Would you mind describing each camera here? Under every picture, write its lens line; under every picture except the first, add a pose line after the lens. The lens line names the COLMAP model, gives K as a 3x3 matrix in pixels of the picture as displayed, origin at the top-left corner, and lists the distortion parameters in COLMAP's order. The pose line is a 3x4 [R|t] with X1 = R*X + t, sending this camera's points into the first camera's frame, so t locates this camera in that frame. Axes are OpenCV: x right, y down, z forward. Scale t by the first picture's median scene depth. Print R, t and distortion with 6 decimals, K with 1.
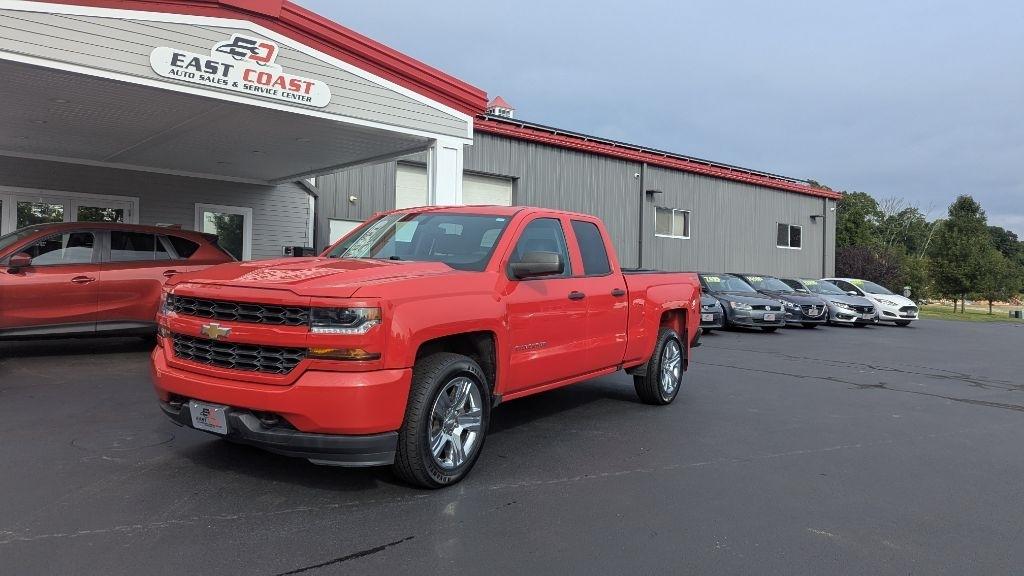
lens RADIAL K [[726.3, 0, 522.1], [0, 726.3, 282.5], [0, 0, 1]] dist [0.062236, -0.062634]
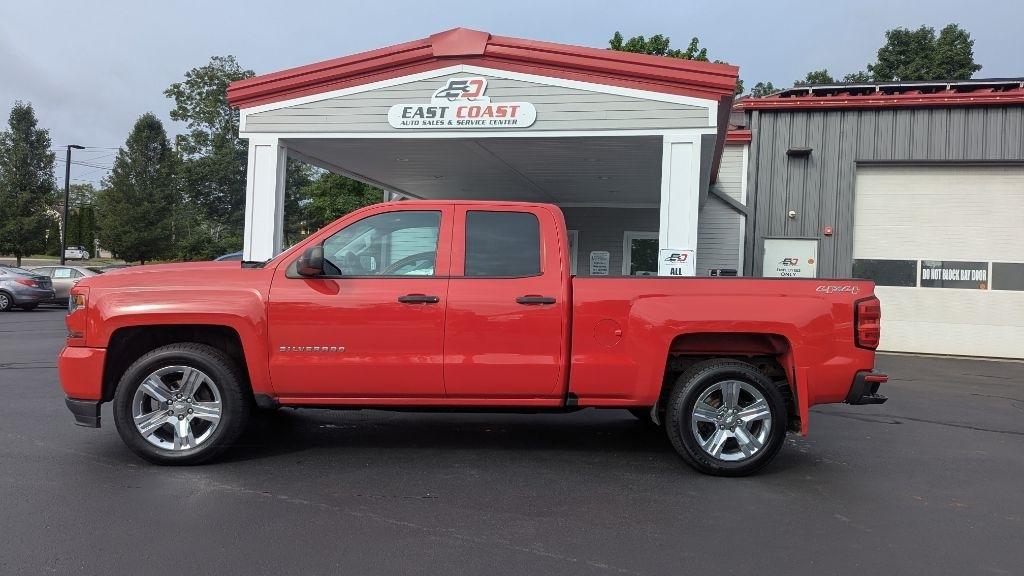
lens RADIAL K [[726.3, 0, 508.6], [0, 726.3, 286.1], [0, 0, 1]] dist [0.062236, -0.062634]
pose [[0.578323, -0.007840, -0.815770, 0.579701], [-0.028200, 0.999164, -0.029594, 0.017174], [0.815321, 0.040119, 0.577618, 0.416300]]
